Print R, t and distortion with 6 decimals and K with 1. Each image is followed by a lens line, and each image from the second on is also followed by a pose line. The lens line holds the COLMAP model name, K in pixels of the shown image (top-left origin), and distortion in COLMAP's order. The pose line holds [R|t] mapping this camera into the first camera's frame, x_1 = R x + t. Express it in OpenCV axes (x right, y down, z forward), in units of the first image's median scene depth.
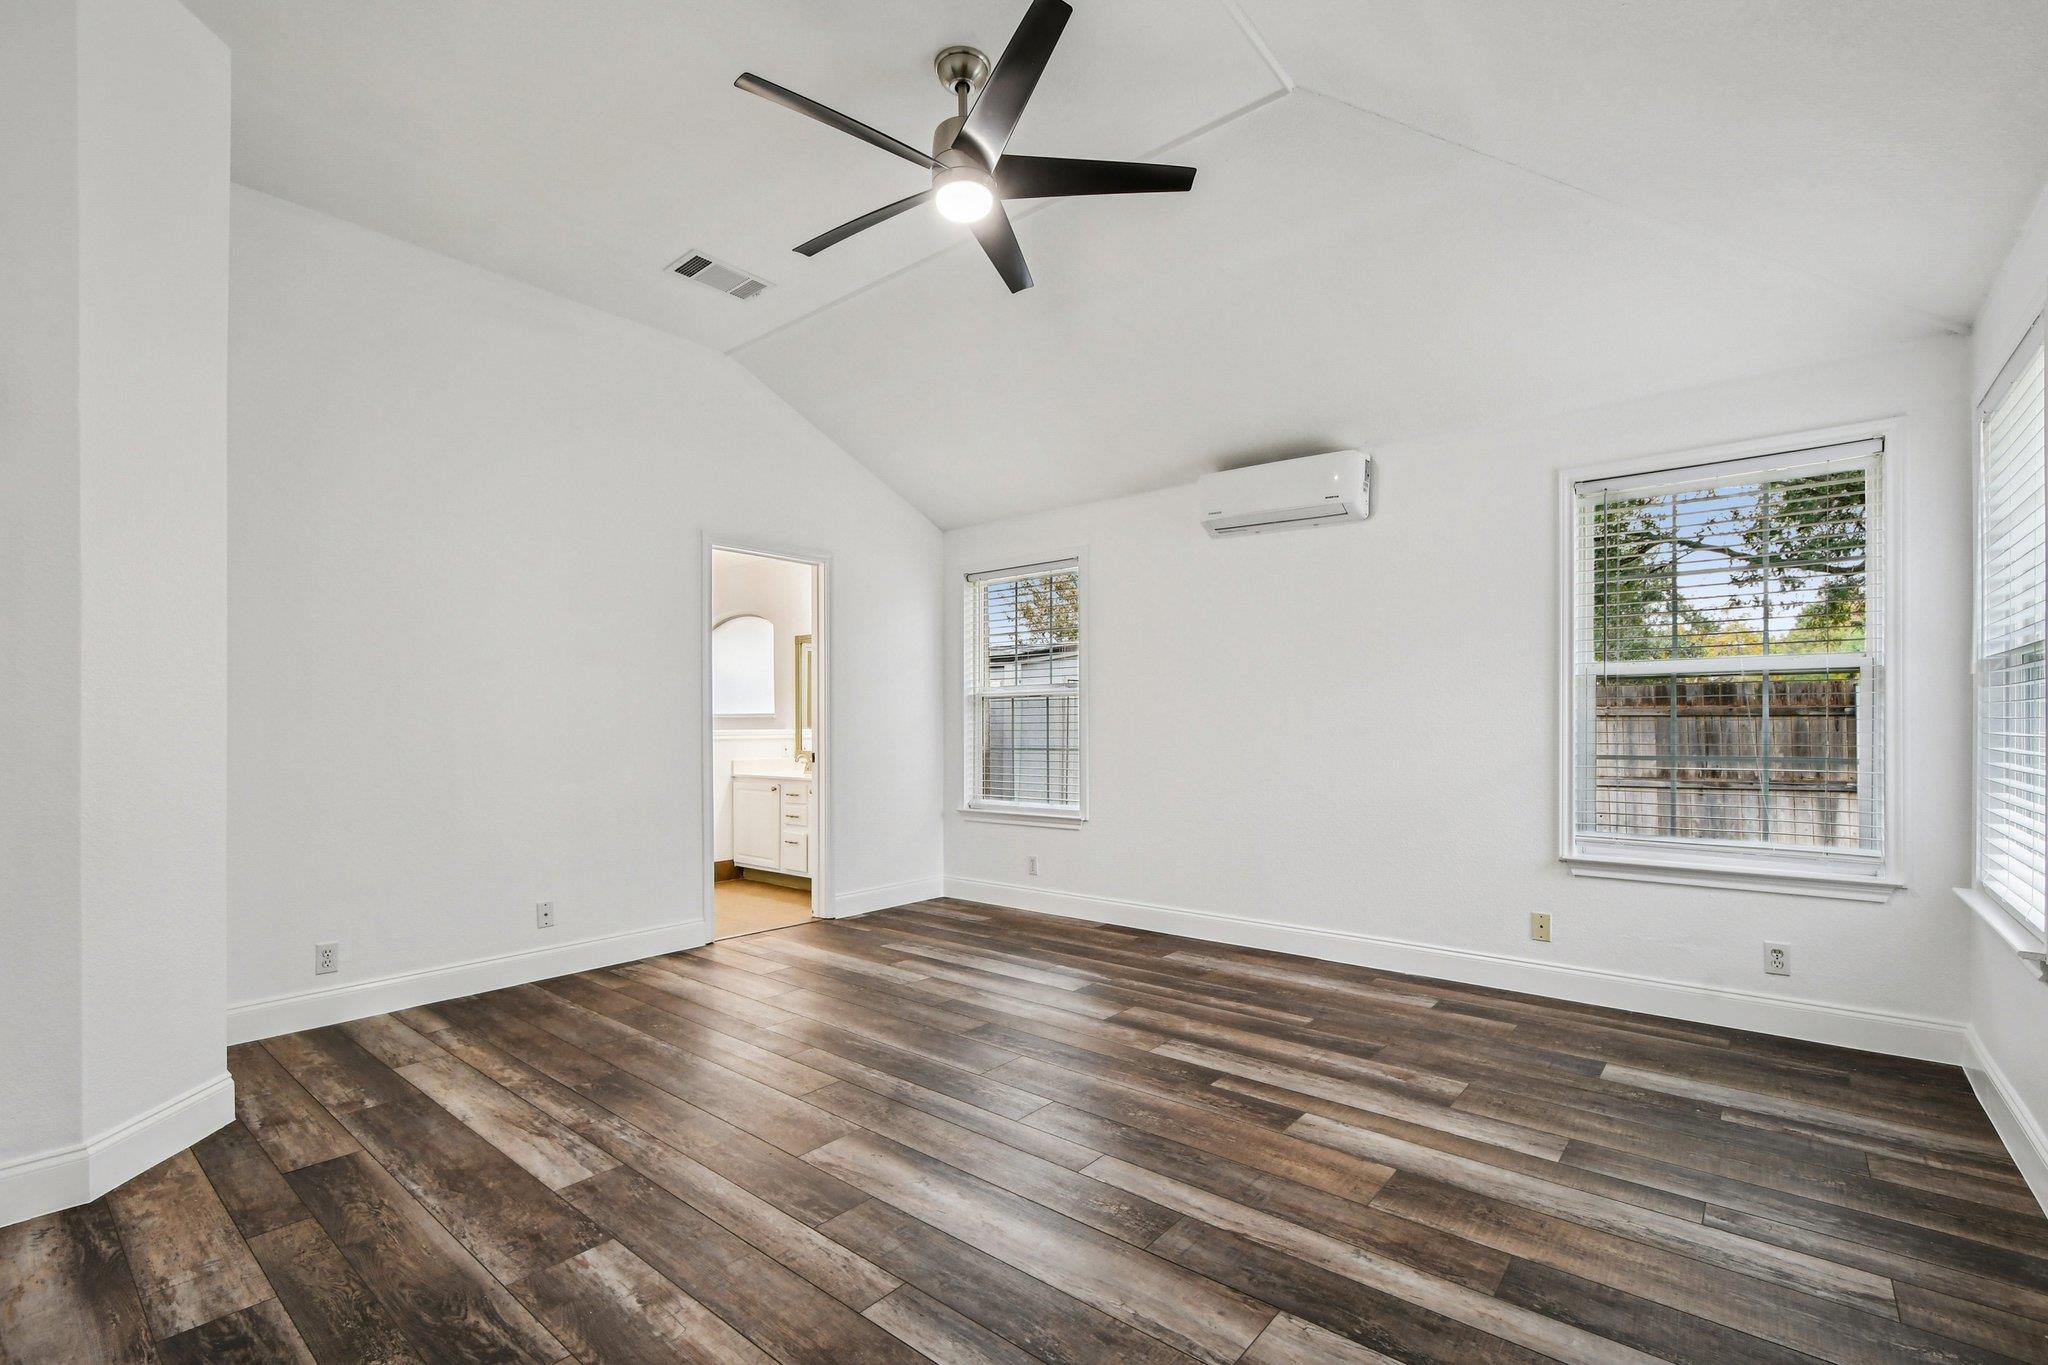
lens RADIAL K [[891.1, 0, 1024.0], [0, 891.1, 682.5], [0, 0, 1]] dist [0.000975, -0.000532]
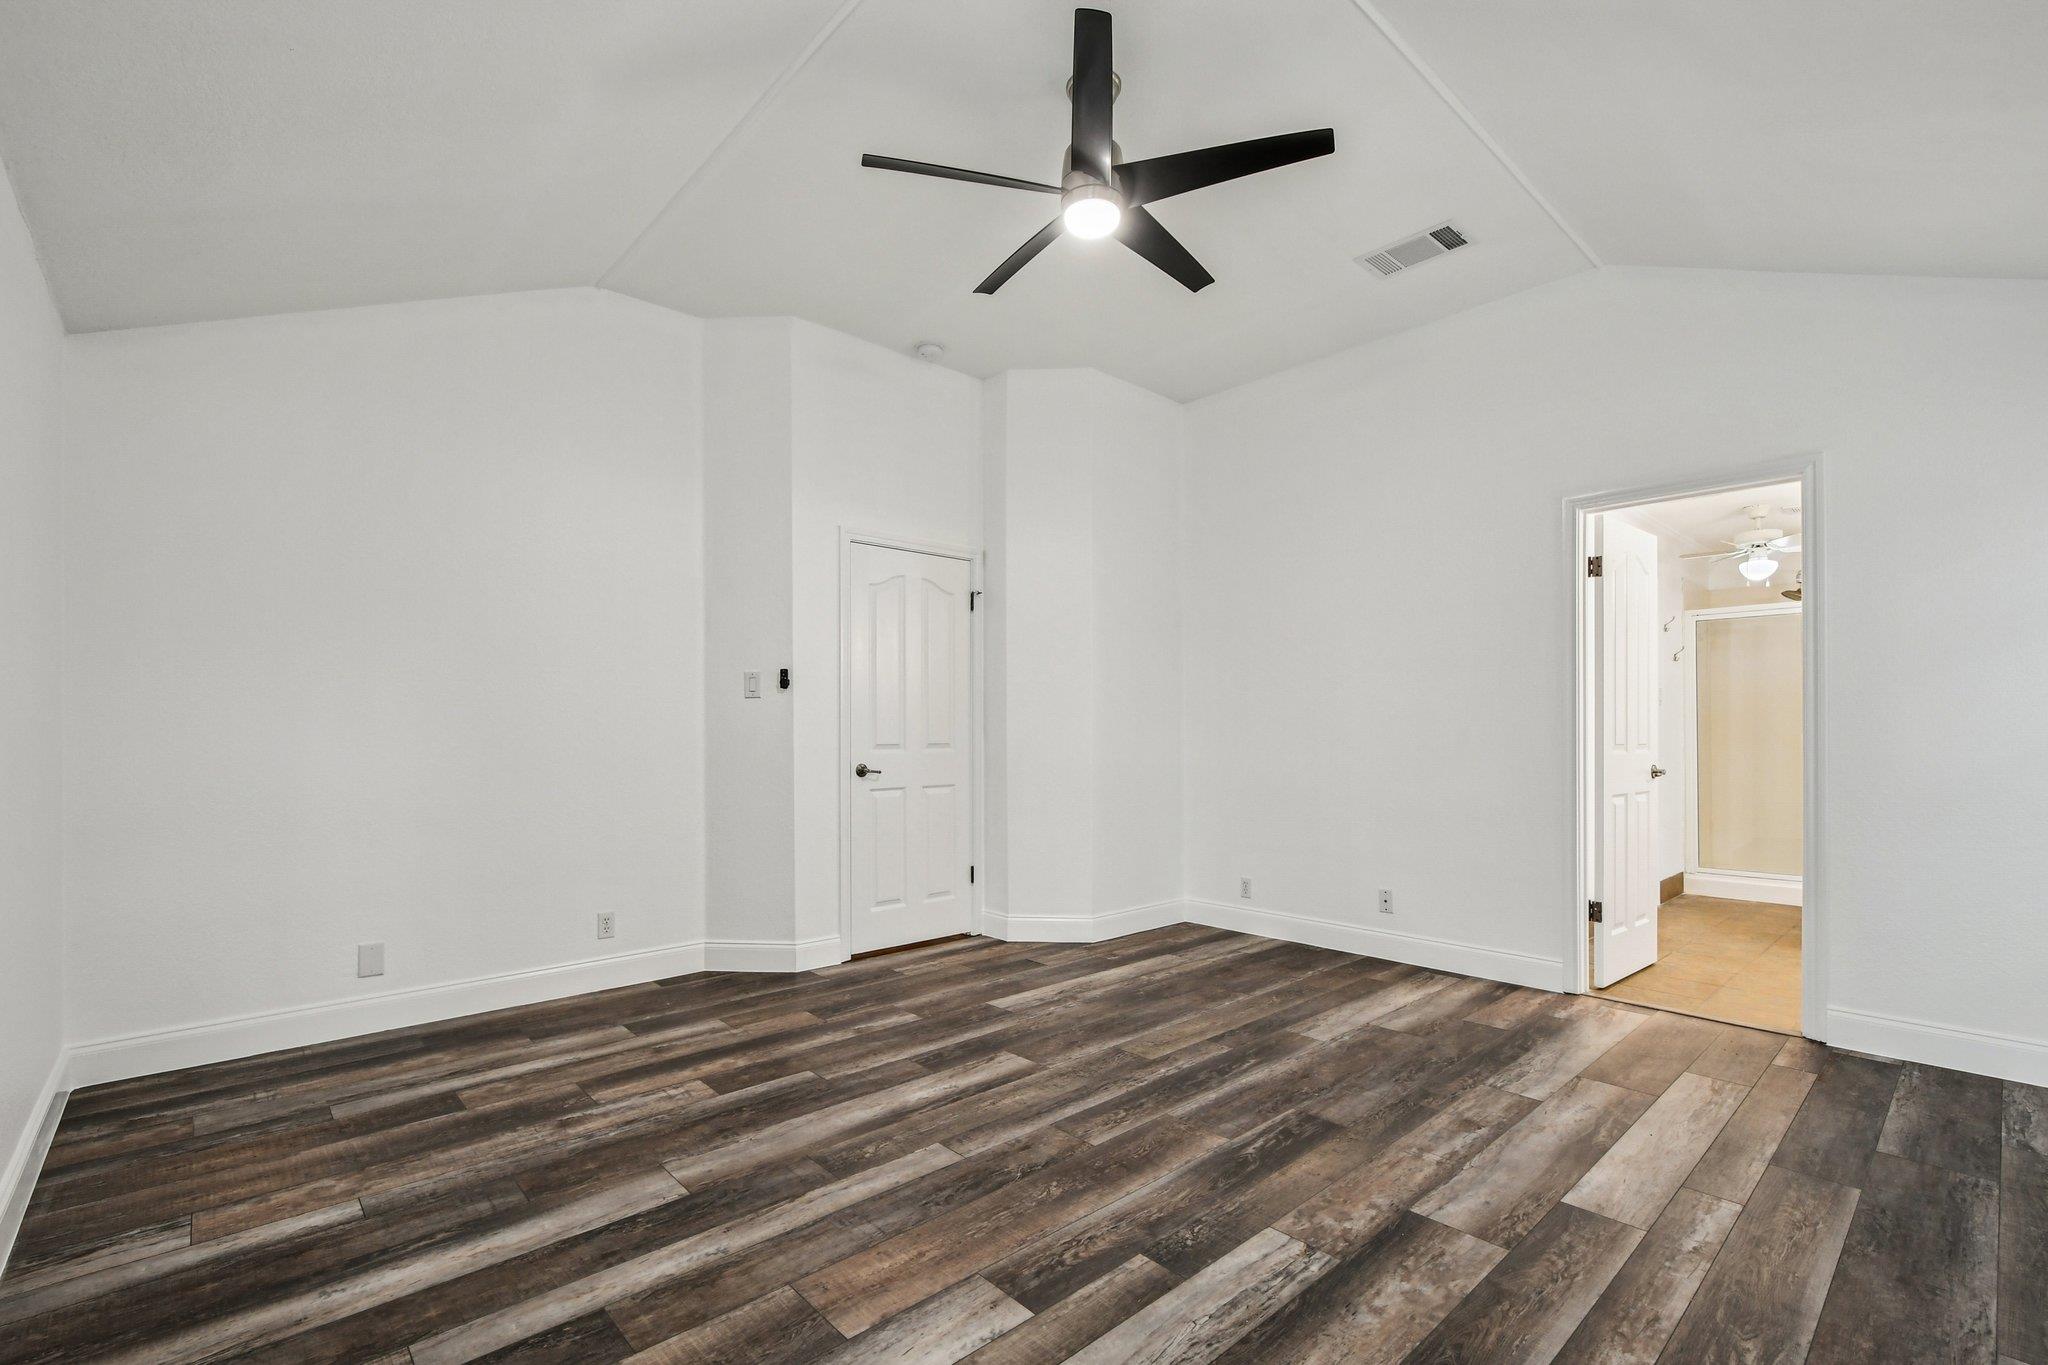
lens RADIAL K [[905.2, 0, 1008.5], [0, 905.2, 730.4], [0, 0, 1]] dist [-0.001616, -0.001223]
pose [[-0.143837, 0.001779, -0.989600, 1.014738], [0.047561, 0.998855, -0.005117, 0.051871], [0.988458, -0.047802, -0.143757, 1.130322]]
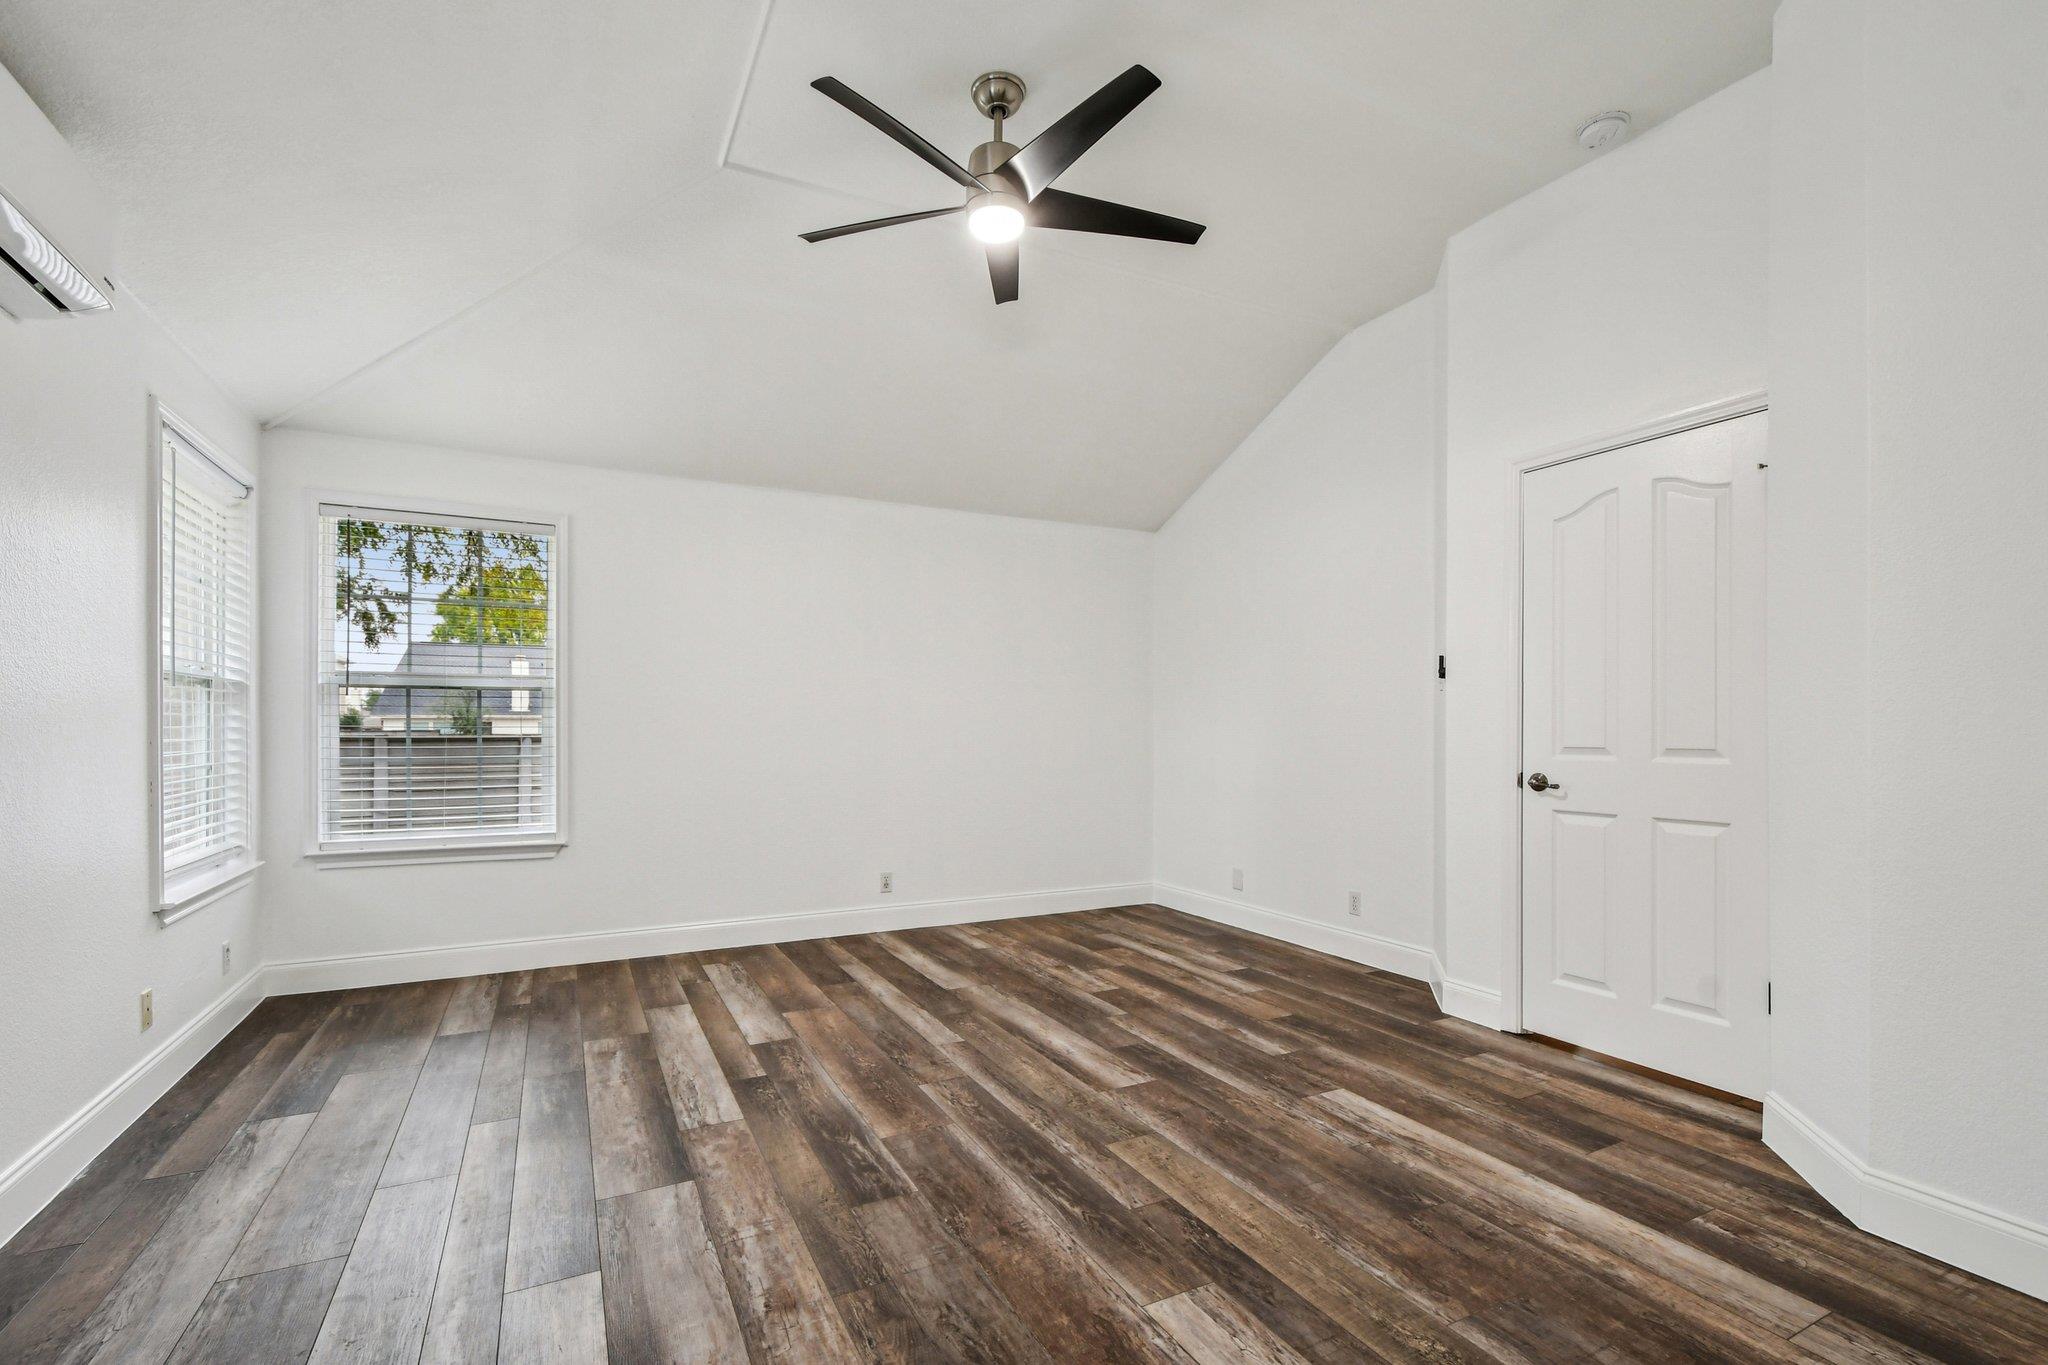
lens RADIAL K [[913.9, 0, 1005.7], [0, 913.9, 737.6], [0, 0, 1]] dist [0.008382, -0.000150]
pose [[-0.912735, -0.000314, 0.408552, -0.534689], [-0.015204, 0.999333, -0.033199, 0.098716], [-0.408269, -0.036514, -0.912131, 2.080446]]
